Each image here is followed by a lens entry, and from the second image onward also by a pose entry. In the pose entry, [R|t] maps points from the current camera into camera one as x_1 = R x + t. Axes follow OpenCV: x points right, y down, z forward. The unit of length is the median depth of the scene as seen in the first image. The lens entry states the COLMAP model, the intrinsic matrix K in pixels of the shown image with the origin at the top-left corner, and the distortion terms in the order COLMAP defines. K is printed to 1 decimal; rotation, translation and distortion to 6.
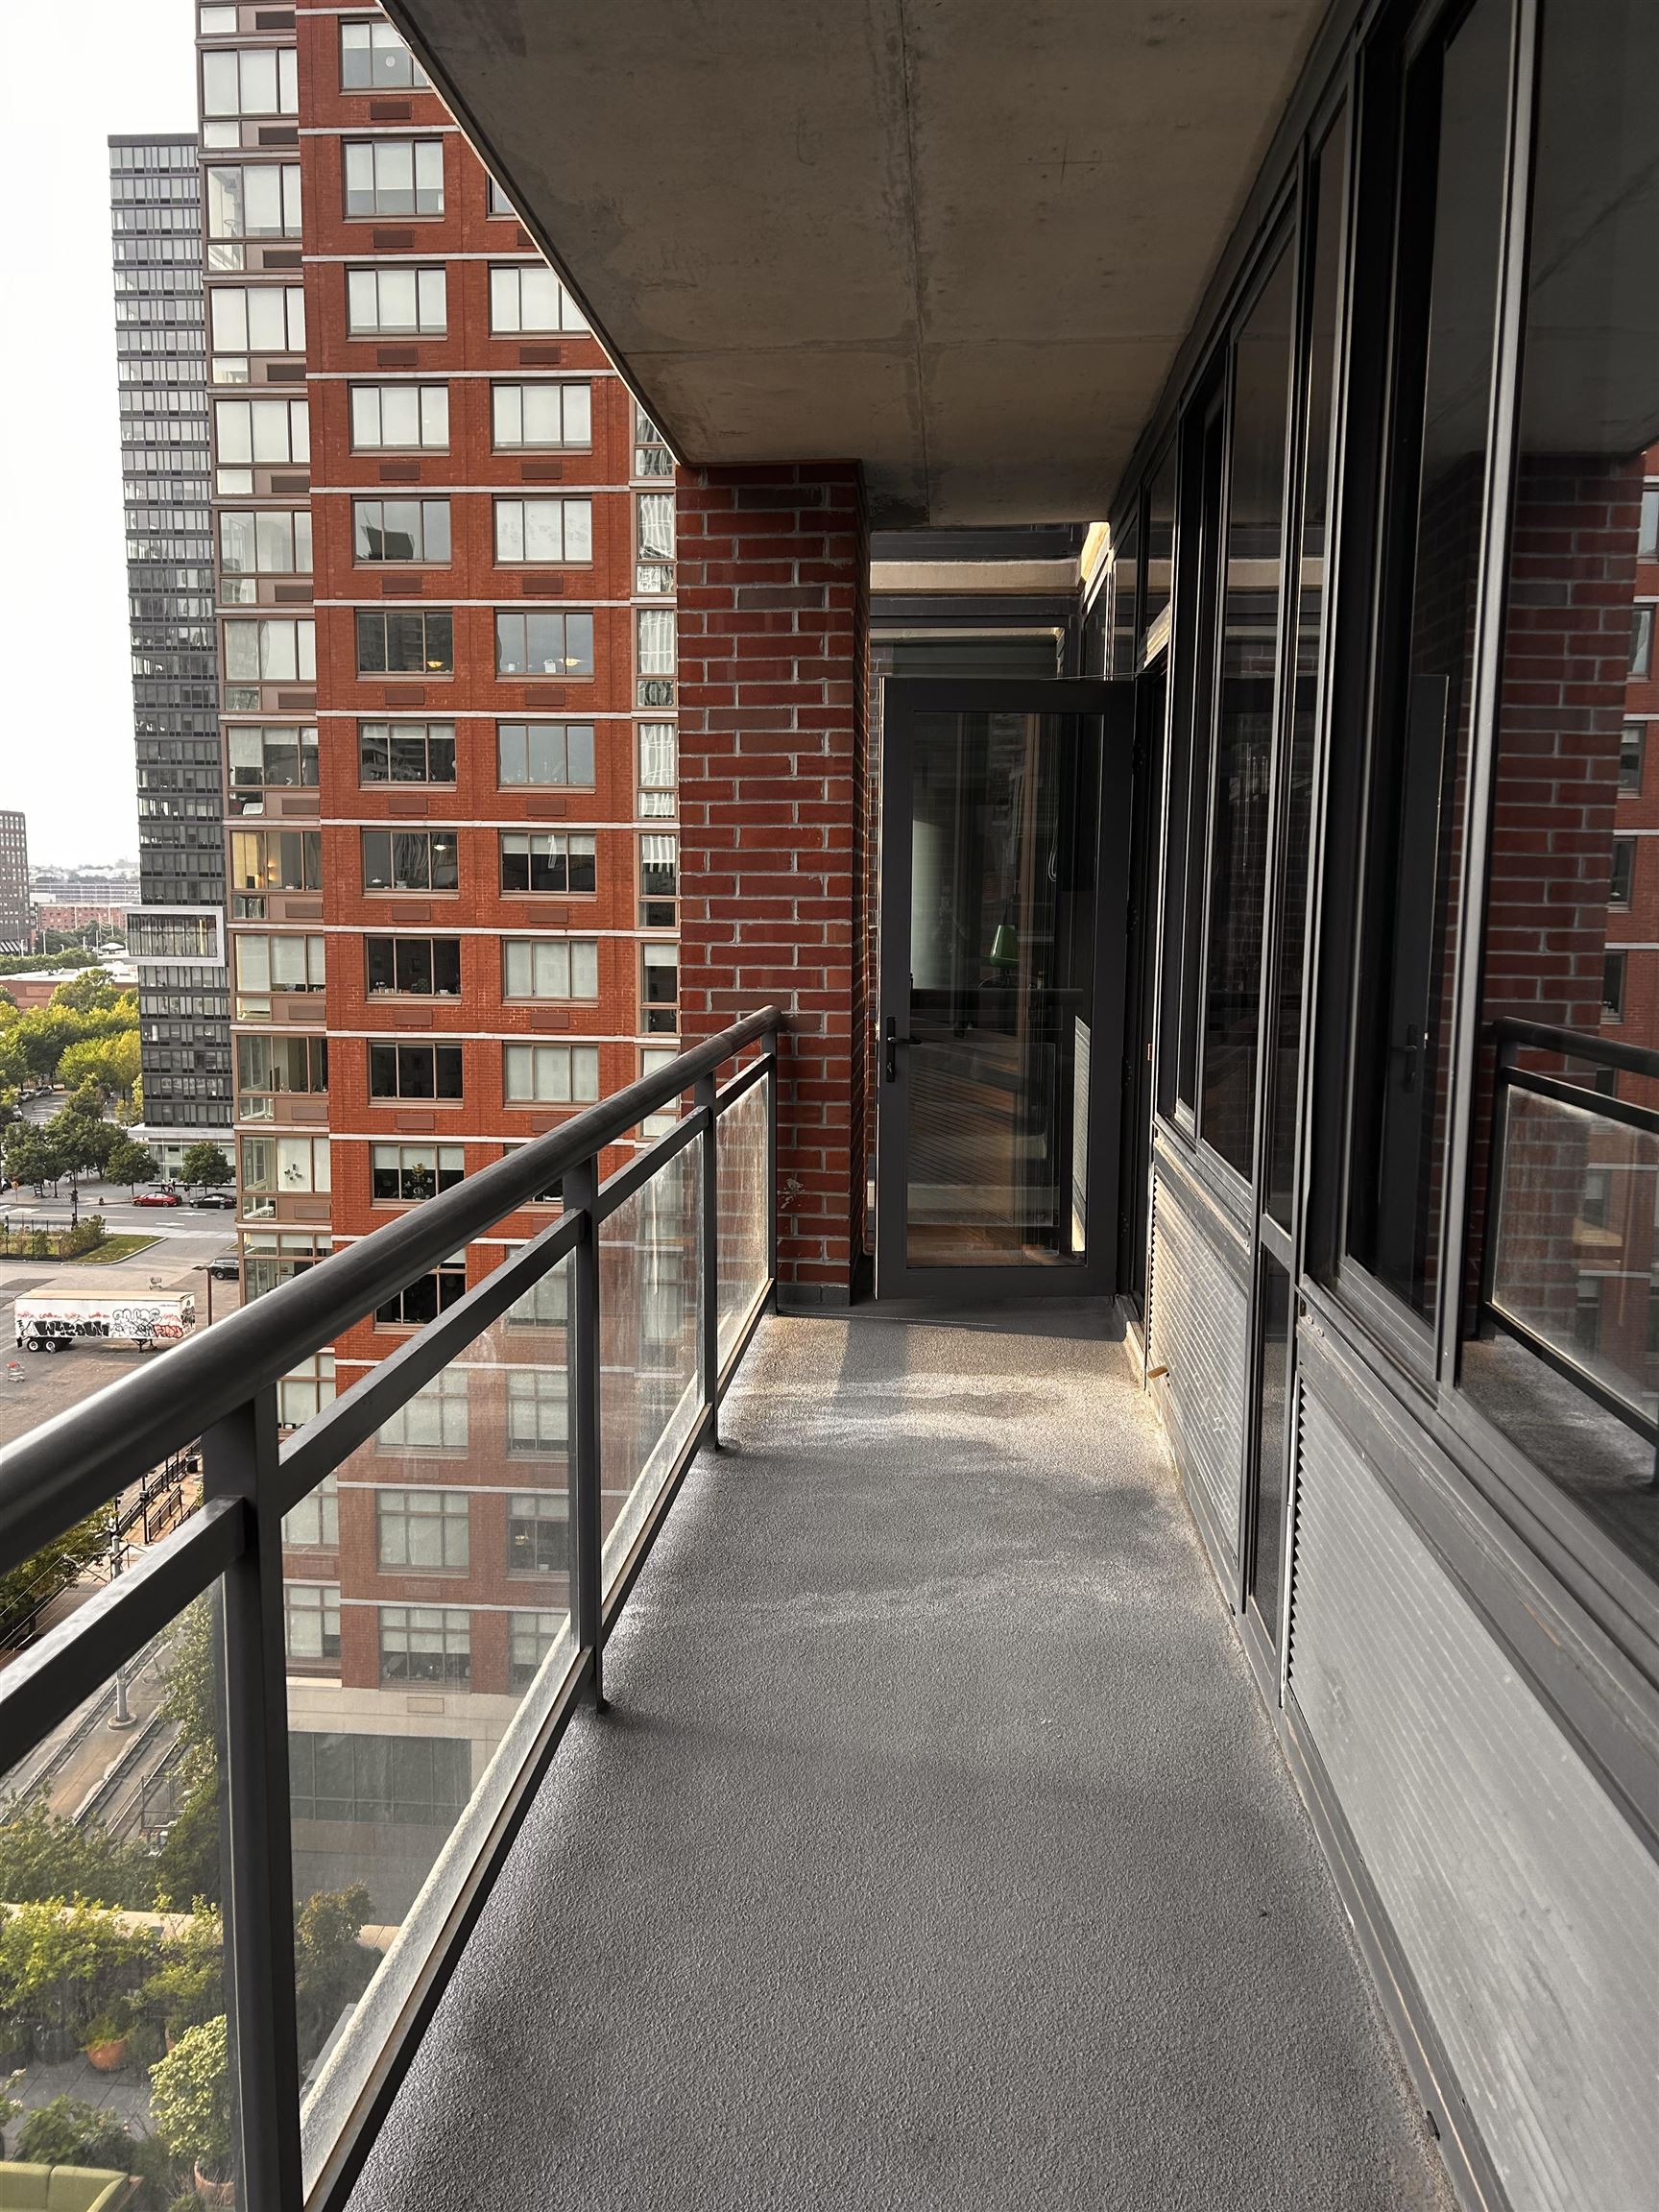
lens RADIAL K [[1641.4, 0, 829.5], [0, 1641.4, 1106.0], [0, 0, 1]] dist [-0.000194, -0.039178]
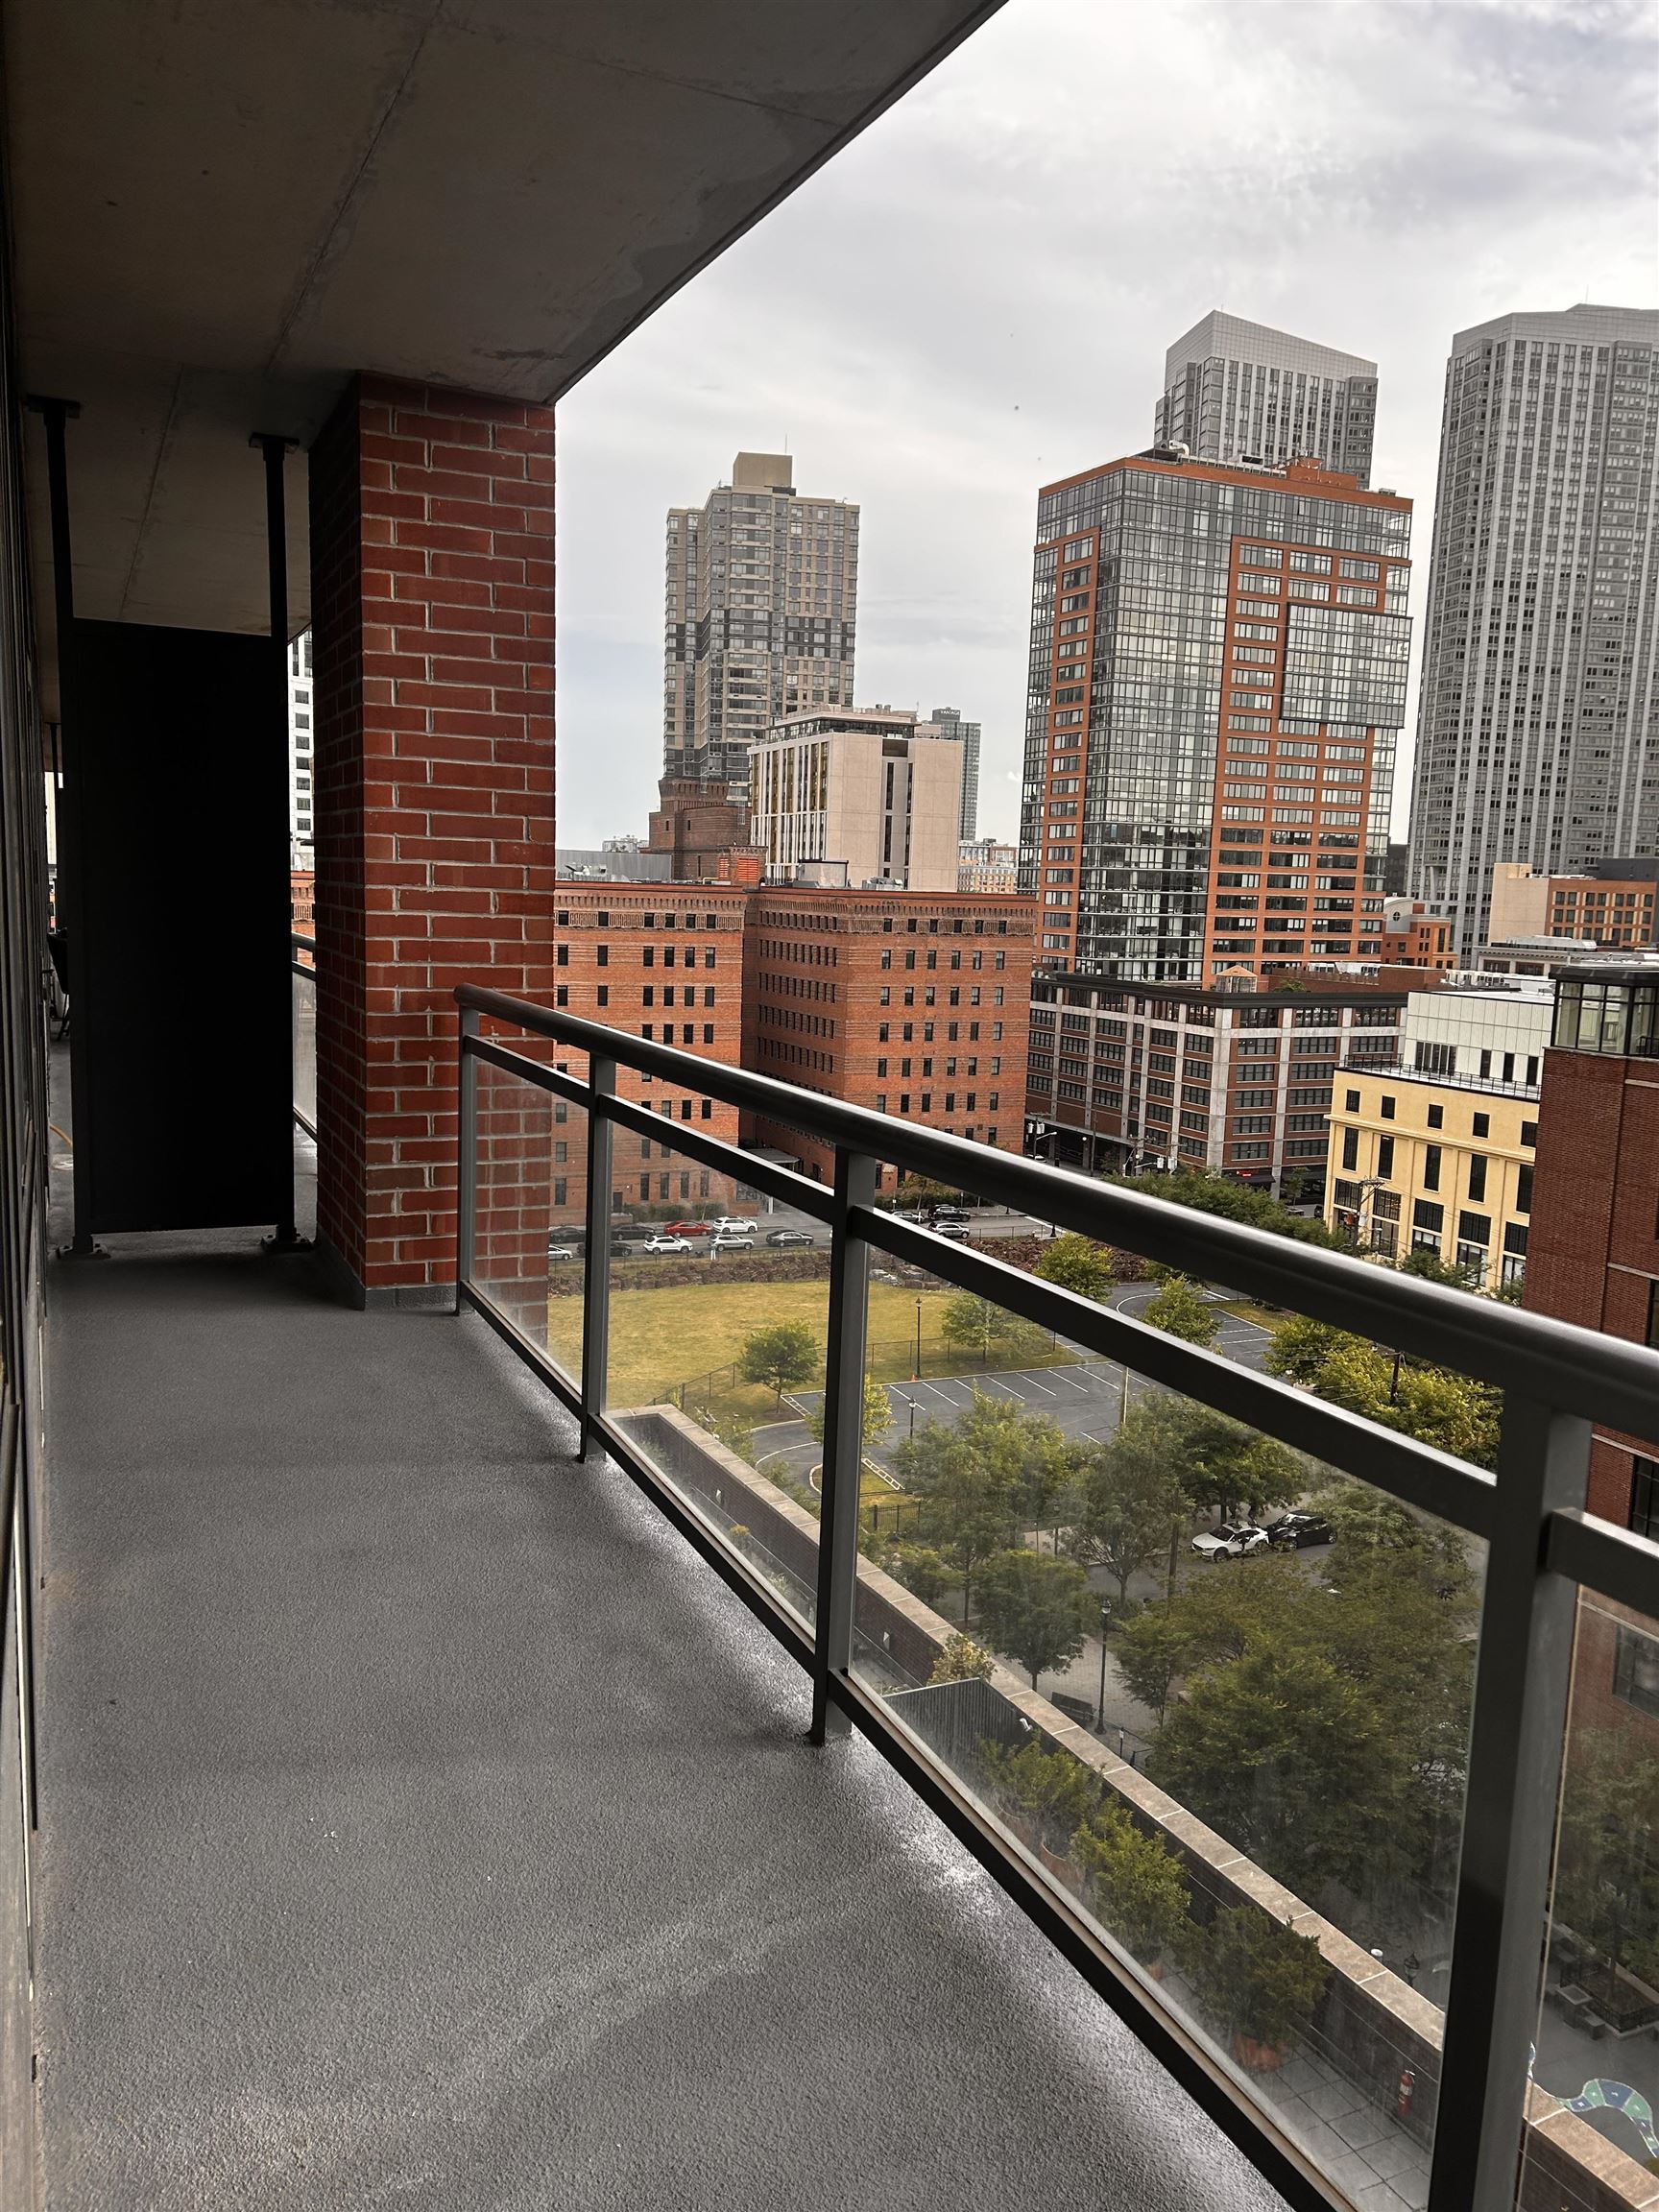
lens RADIAL K [[1641.4, 0, 829.5], [0, 1641.4, 1106.0], [0, 0, 1]] dist [-0.000194, -0.039178]
pose [[-0.872844, 0.027706, -0.487212, 0.309362], [-0.107969, 0.962681, 0.248170, -0.220189], [0.475906, 0.269217, -0.837279, 1.749010]]
